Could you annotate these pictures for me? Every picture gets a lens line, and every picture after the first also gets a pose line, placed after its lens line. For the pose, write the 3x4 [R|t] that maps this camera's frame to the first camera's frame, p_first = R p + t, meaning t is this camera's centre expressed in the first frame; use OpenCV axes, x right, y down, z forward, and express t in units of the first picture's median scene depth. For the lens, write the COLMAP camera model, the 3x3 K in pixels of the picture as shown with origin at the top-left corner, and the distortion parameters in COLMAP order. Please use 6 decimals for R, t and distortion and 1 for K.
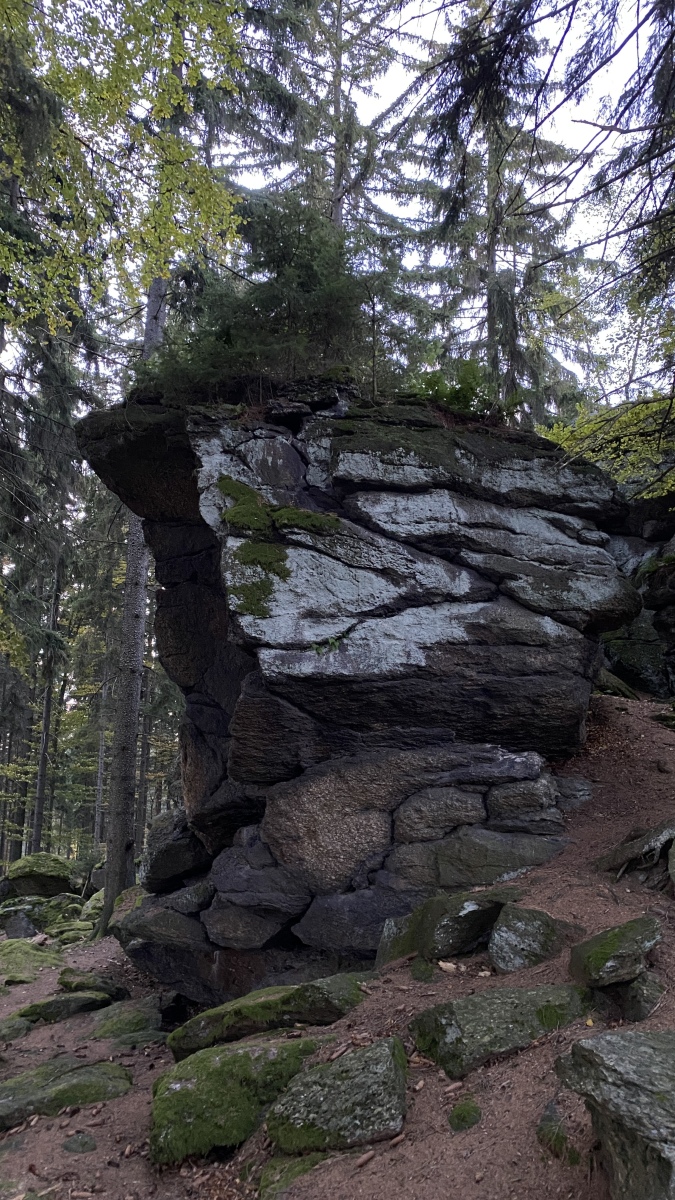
lens RADIAL K [[897.4, 0, 337.5], [0, 897.4, 600.0], [0, 0, 1]] dist [0.203949, -0.539046]
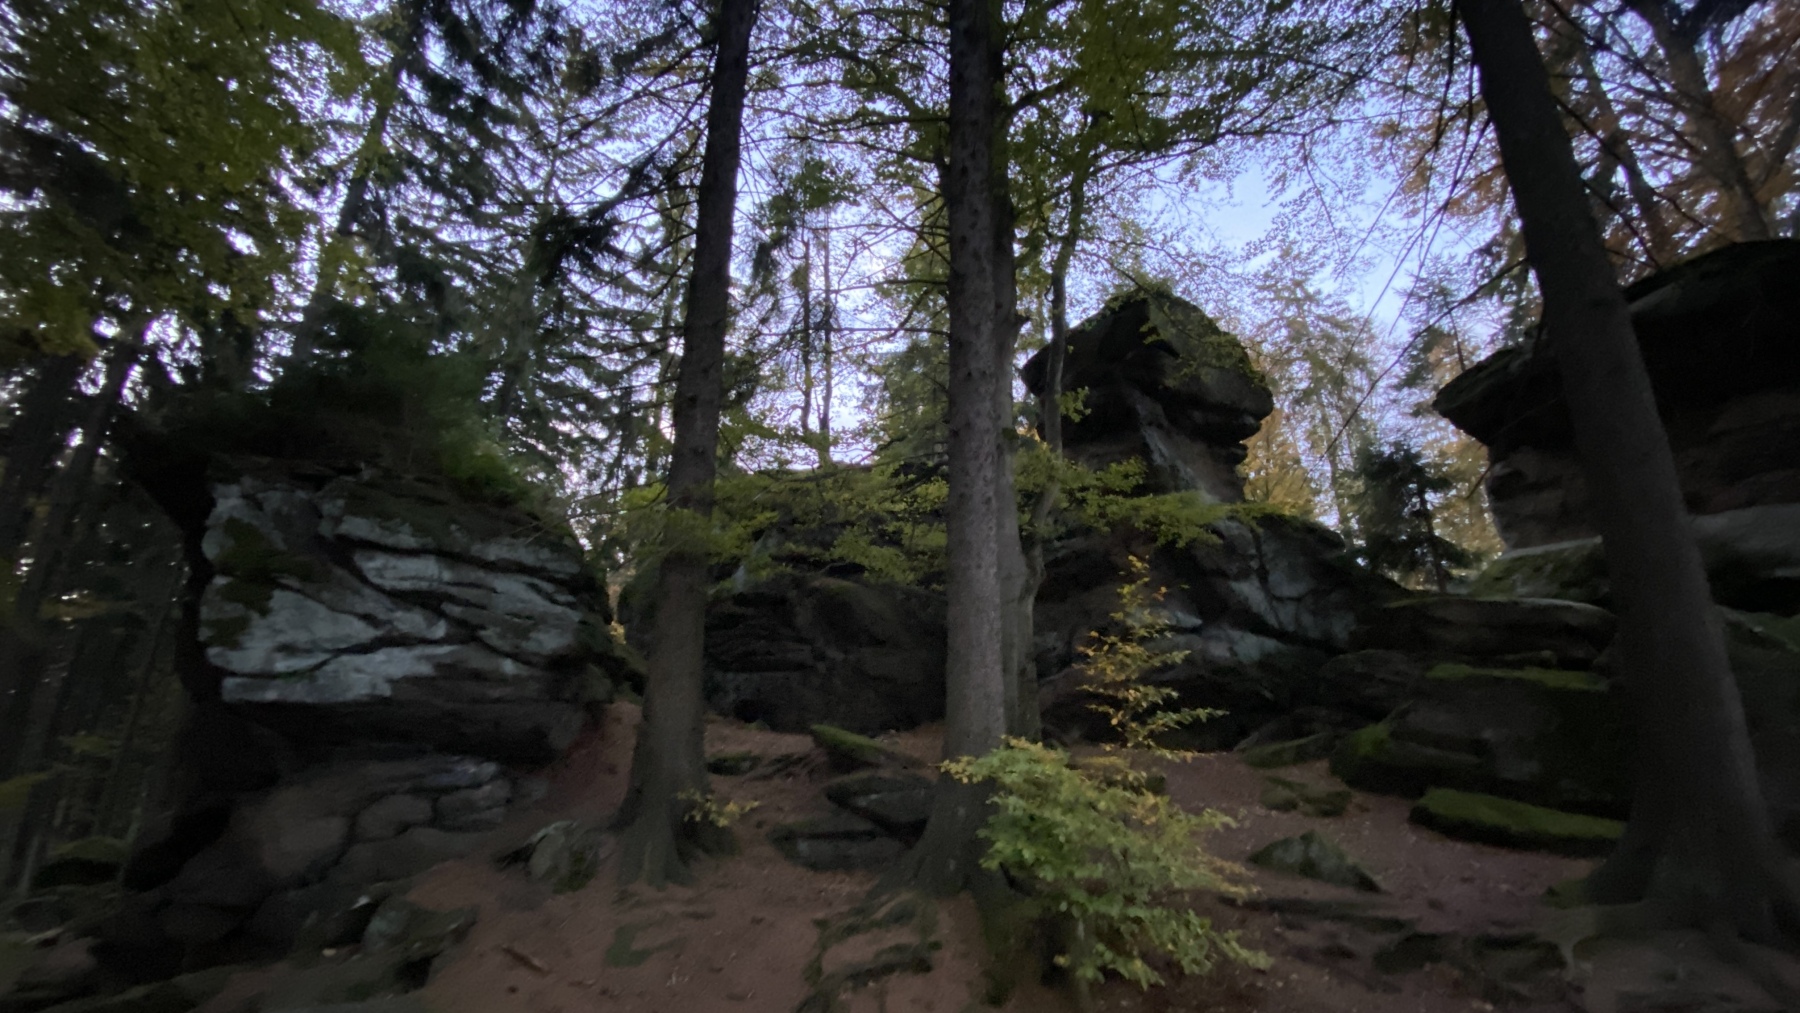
lens RADIAL K [[717.9, 0, 893.1], [0, 717.9, 509.1], [0, 0, 1]] dist [0.047019, -0.041916]
pose [[0.902613, 0.128067, 0.410961, 0.273788], [-0.079462, 0.987882, -0.133323, -0.100422], [-0.423055, 0.087684, 0.901851, -0.210596]]
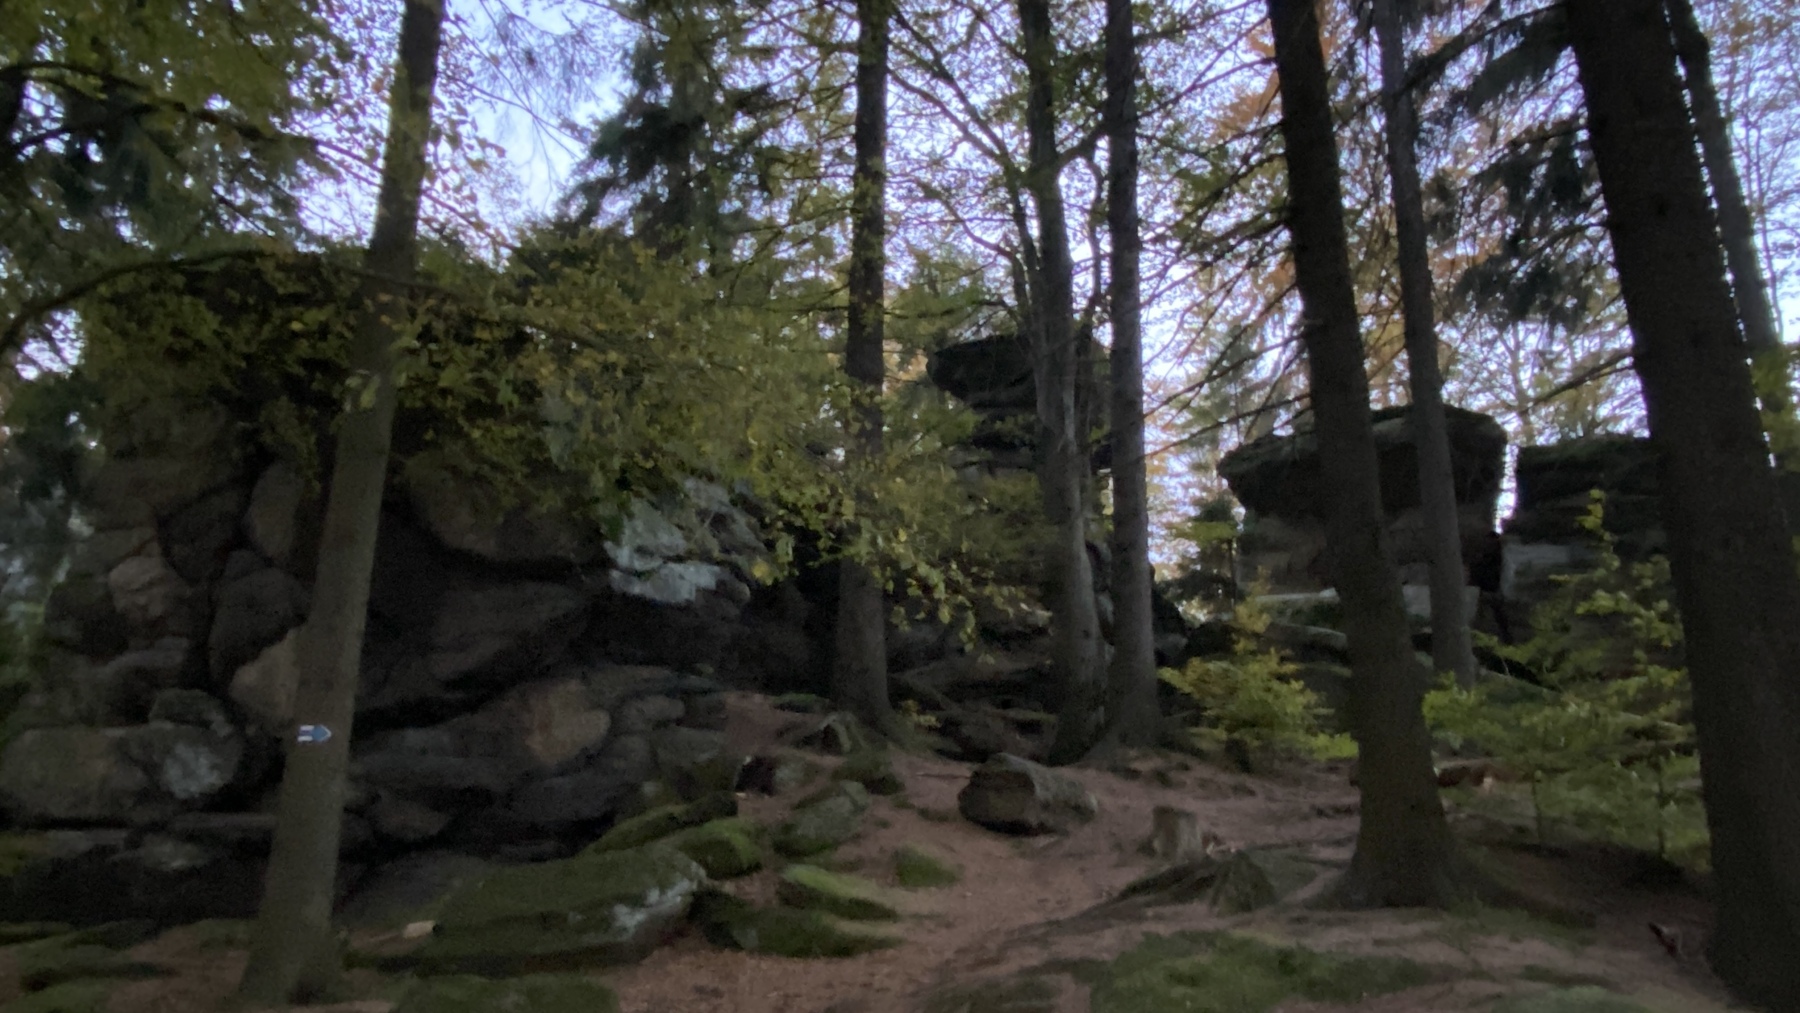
lens RADIAL K [[1267.6, 0, 898.6], [0, 1267.6, 502.2], [0, 0, 1]] dist [0.003696, 0.000339]
pose [[0.486737, 0.239122, 0.840183, -1.419190], [-0.146850, 0.970515, -0.191142, 0.247031], [-0.861117, -0.030345, 0.507500, -0.263619]]
